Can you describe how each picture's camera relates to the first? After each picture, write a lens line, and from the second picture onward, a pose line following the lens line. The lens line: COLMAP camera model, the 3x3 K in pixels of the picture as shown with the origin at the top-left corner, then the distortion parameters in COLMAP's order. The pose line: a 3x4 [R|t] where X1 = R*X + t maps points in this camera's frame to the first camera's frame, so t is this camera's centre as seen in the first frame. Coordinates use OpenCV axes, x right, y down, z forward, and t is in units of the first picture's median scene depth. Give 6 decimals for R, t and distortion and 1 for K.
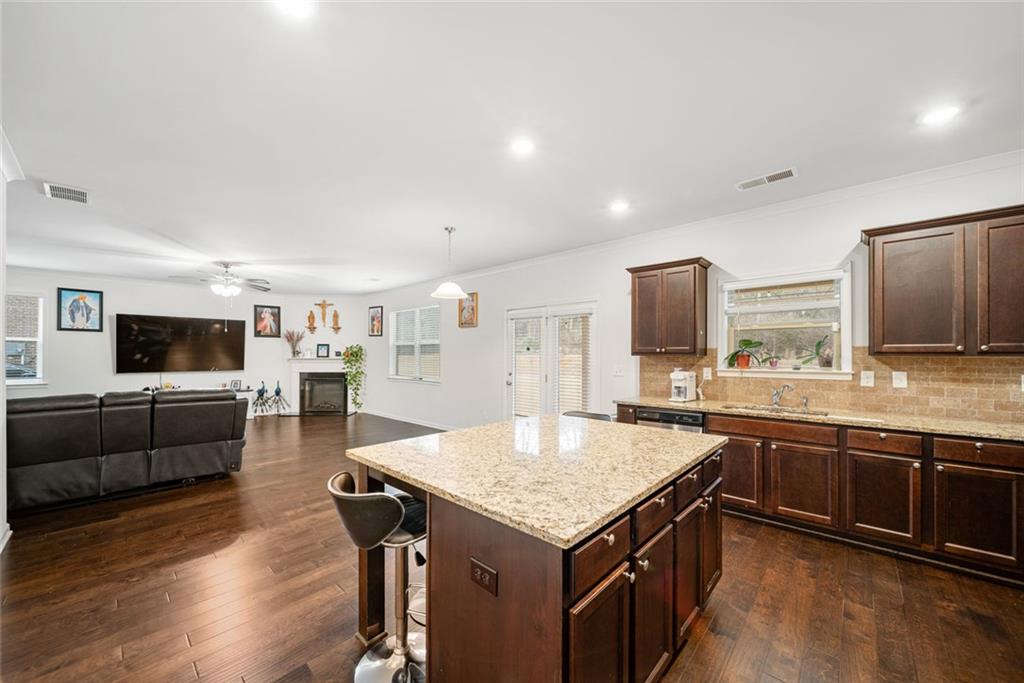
lens RADIAL K [[370.3, 0, 517.4], [0, 370.3, 355.3], [0, 0, 1]] dist [-0.011287, -0.000568]
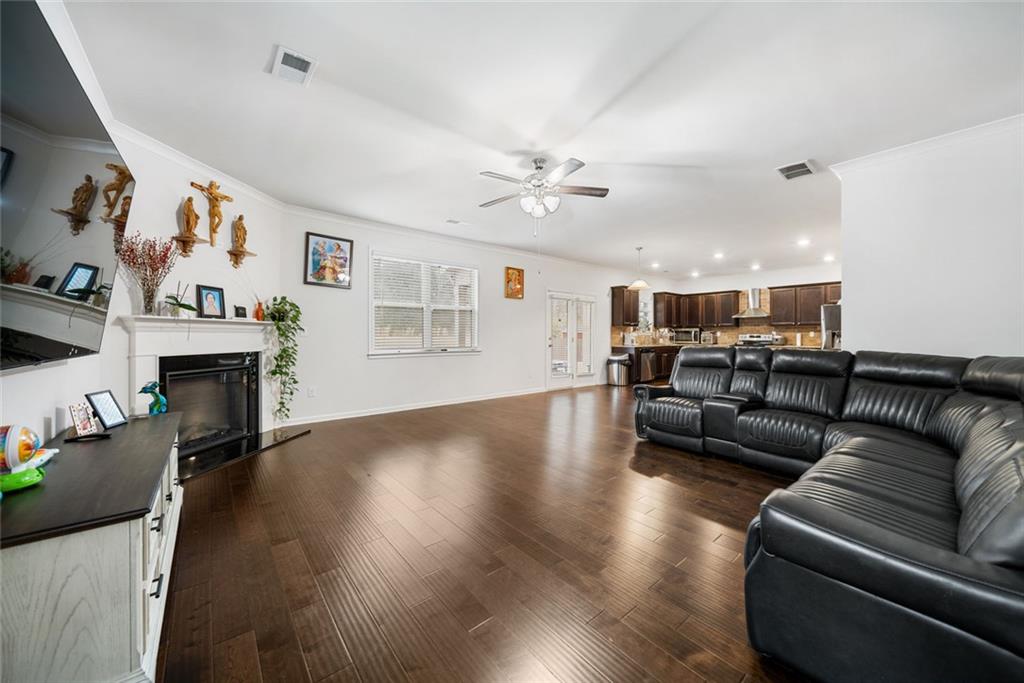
lens RADIAL K [[370.3, 0, 514.9], [0, 370.3, 336.0], [0, 0, 1]] dist [-0.011287, -0.000568]
pose [[0.151782, -0.006983, 0.988389, -0.905406], [-0.005379, 0.999954, 0.007891, 0.021176], [-0.988399, -0.006515, 0.151738, 0.609456]]
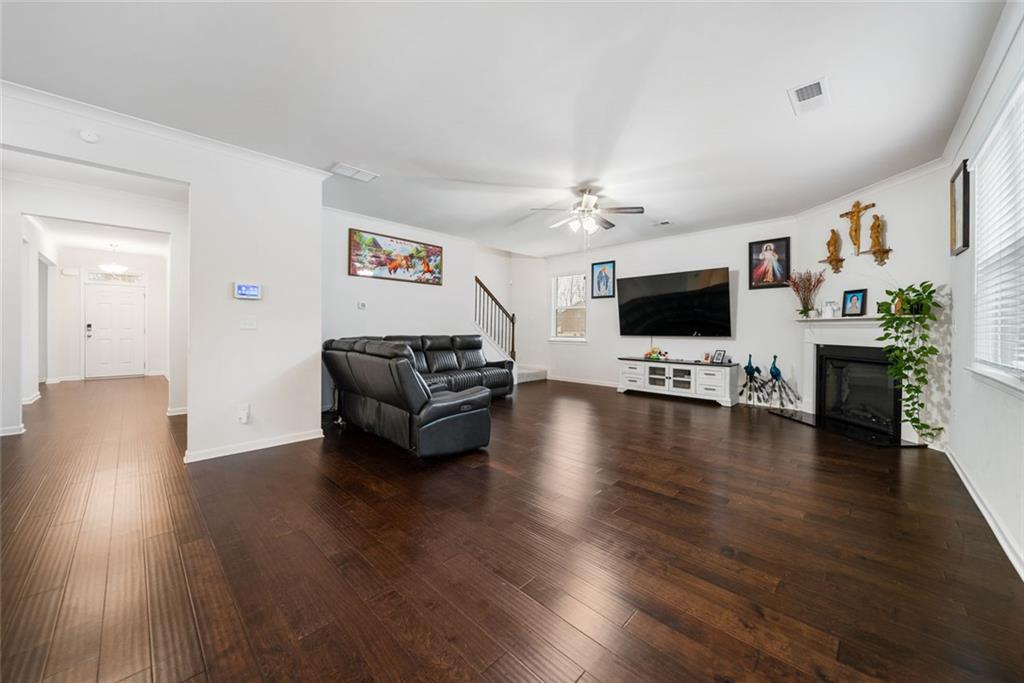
lens RADIAL K [[370.3, 0, 511.9], [0, 370.3, 331.7], [0, 0, 1]] dist [-0.011287, -0.000568]
pose [[-0.040964, 0.004685, -0.999150, -0.008895], [-0.005161, 0.999975, 0.004900, 0.027203], [0.999147, 0.005357, -0.040939, 0.567178]]
